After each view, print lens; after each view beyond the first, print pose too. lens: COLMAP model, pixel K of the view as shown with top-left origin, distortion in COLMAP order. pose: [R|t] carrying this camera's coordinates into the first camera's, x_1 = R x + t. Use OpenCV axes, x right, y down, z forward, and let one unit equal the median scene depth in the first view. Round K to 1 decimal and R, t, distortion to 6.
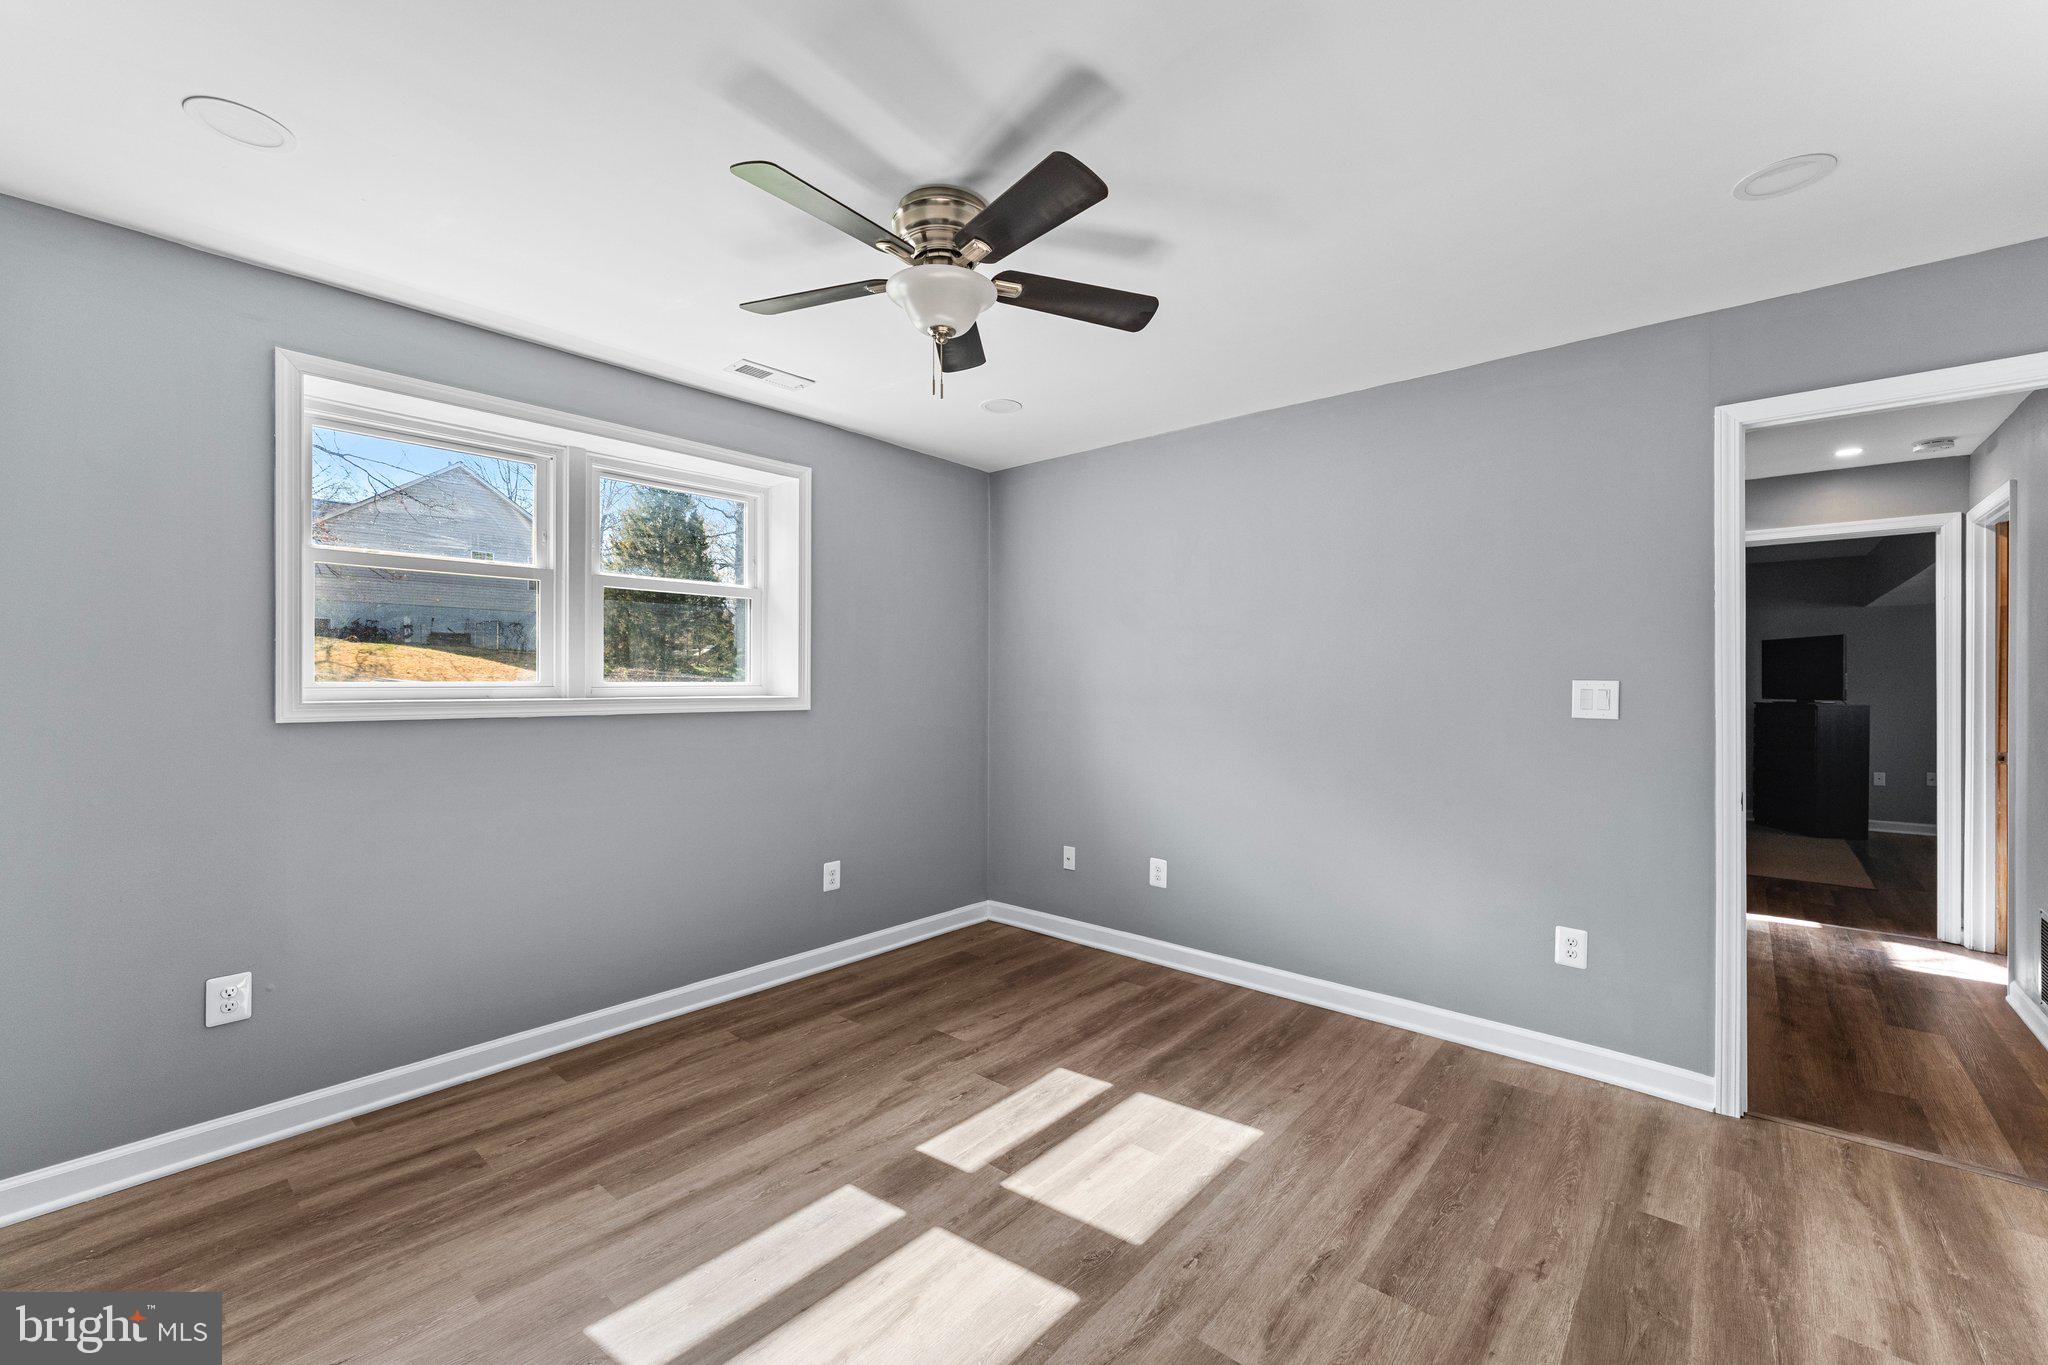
lens RADIAL K [[827.2, 0, 1012.1], [0, 827.2, 679.2], [0, 0, 1]] dist [0.001126, 0.000956]
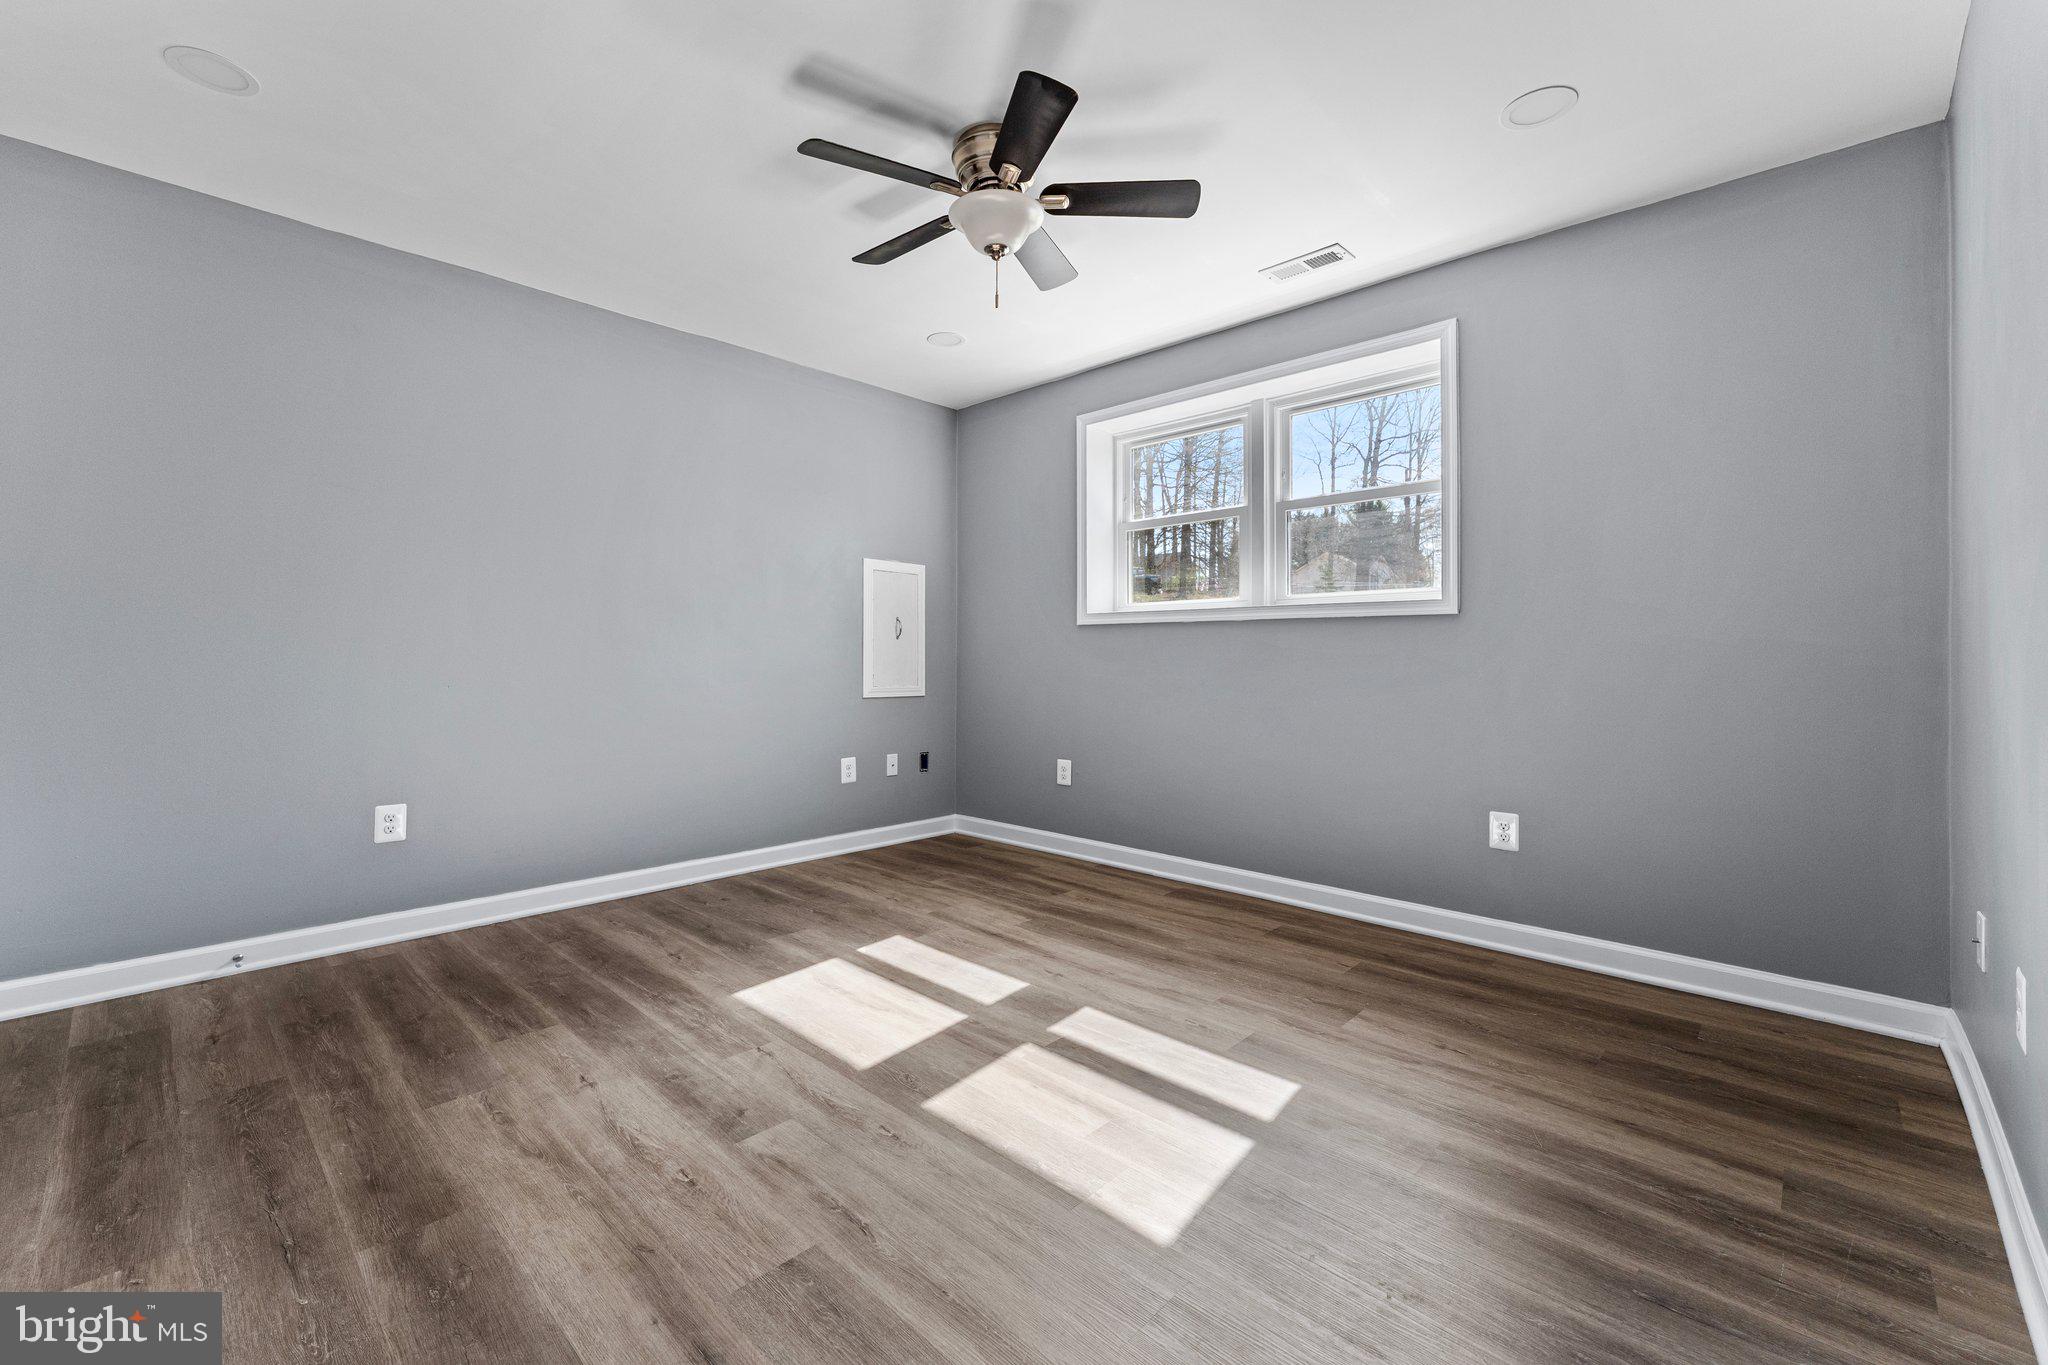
lens RADIAL K [[827.2, 0, 1005.4], [0, 827.2, 654.3], [0, 0, 1]] dist [0.001126, 0.000956]
pose [[-0.037057, -0.006415, -0.999293, 0.853090], [0.001502, 0.999978, -0.006475, 0.119065], [0.999312, -0.001740, -0.037046, 0.858099]]
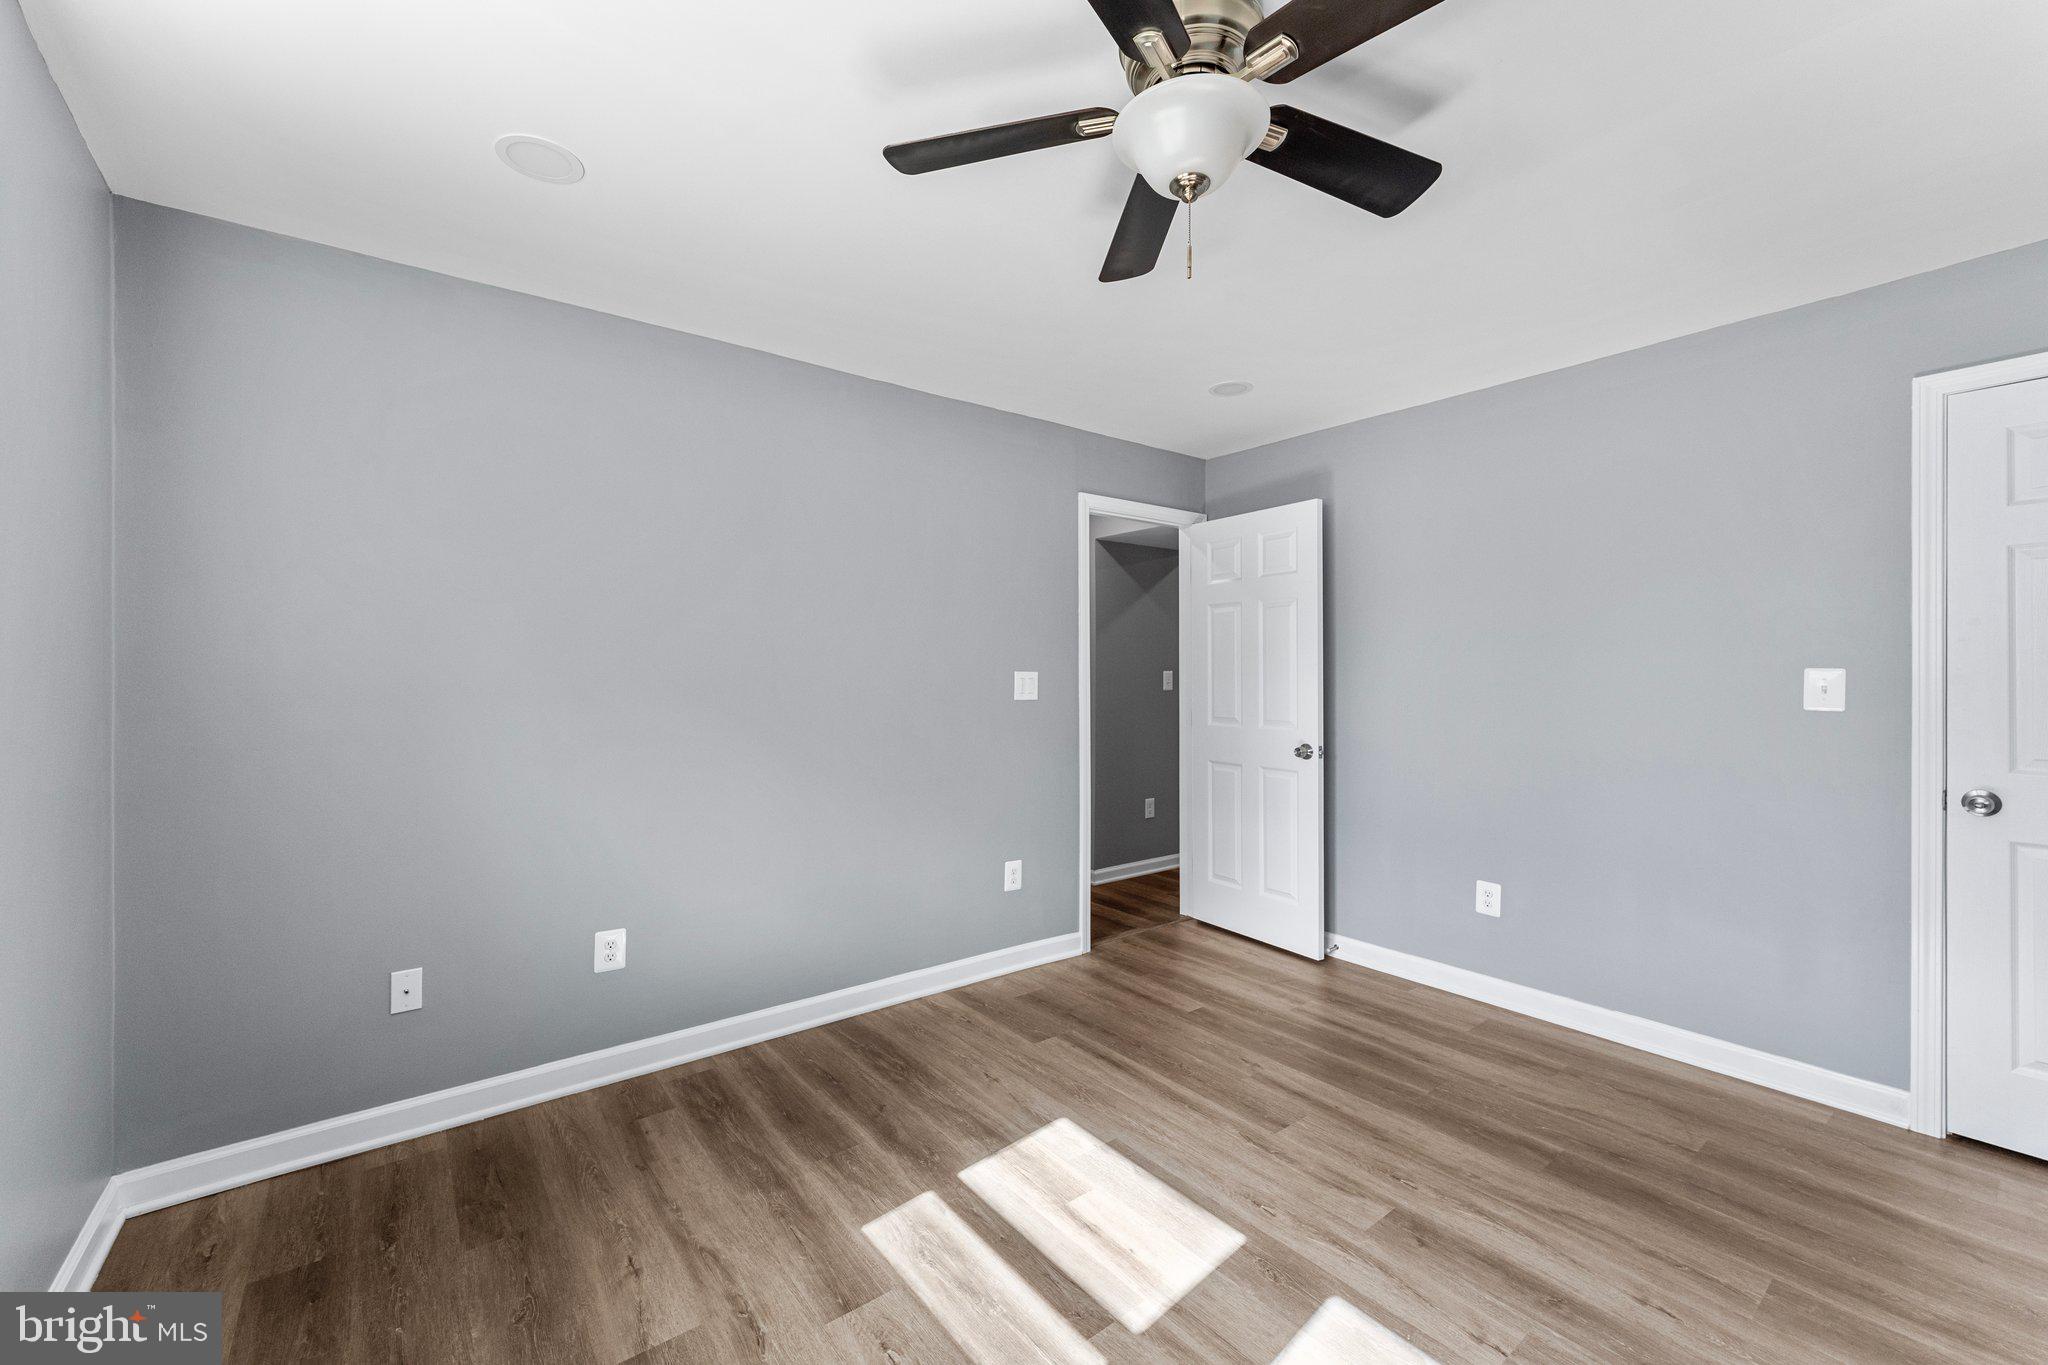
lens RADIAL K [[827.2, 0, 1011.4], [0, 827.2, 675.6], [0, 0, 1]] dist [0.001126, 0.000956]
pose [[0.193067, -0.005403, 0.981171, -0.664349], [-0.001881, 0.999981, 0.005877, -0.000940], [-0.981184, -0.002980, 0.193053, 0.820446]]
